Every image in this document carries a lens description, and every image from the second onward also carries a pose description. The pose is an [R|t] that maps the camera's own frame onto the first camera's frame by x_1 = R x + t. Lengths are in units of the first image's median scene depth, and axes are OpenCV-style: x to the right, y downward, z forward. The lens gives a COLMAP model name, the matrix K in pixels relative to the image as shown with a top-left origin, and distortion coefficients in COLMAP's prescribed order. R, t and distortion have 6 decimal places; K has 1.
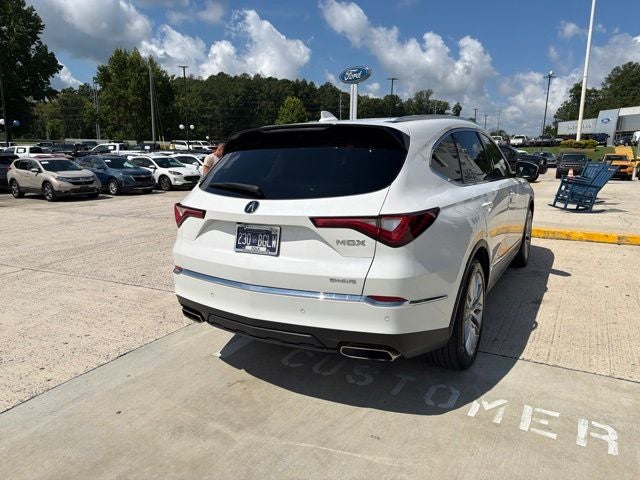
lens RADIAL K [[446.9, 0, 320.0], [0, 446.9, 240.0], [0, 0, 1]] dist [0.036533, -0.043377]
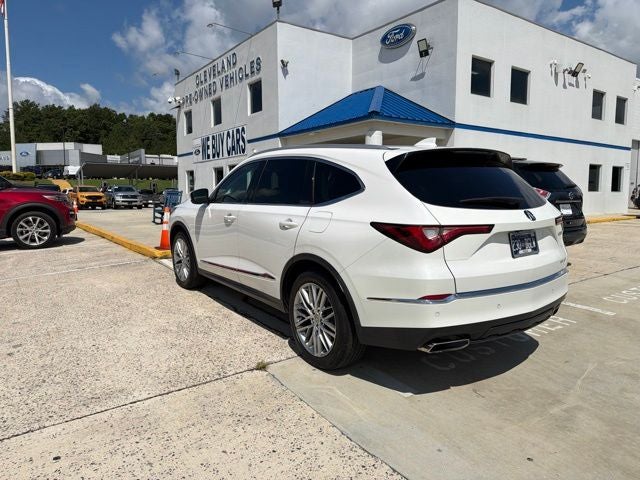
lens RADIAL K [[441.4, 0, 317.7], [0, 441.4, 236.5], [0, 0, 1]] dist [0.054875, -0.068937]
pose [[0.410227, -0.094368, 0.907088, -1.301981], [0.164915, 0.985911, 0.027986, -0.129412], [-0.896948, 0.138111, 0.420010, 0.906387]]
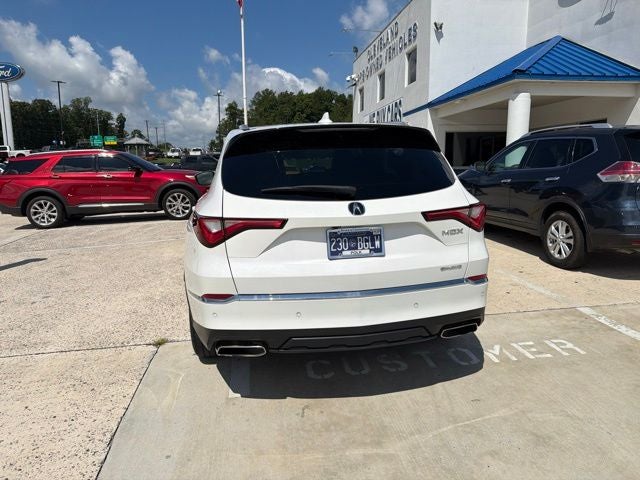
lens RADIAL K [[445.2, 0, 318.2], [0, 445.2, 241.4], [0, 0, 1]] dist [0.032493, -0.042303]
pose [[0.772850, -0.116551, 0.623793, -0.722141], [0.130110, 0.991209, 0.024000, -0.033911], [-0.621107, 0.062614, 0.781221, 0.287172]]
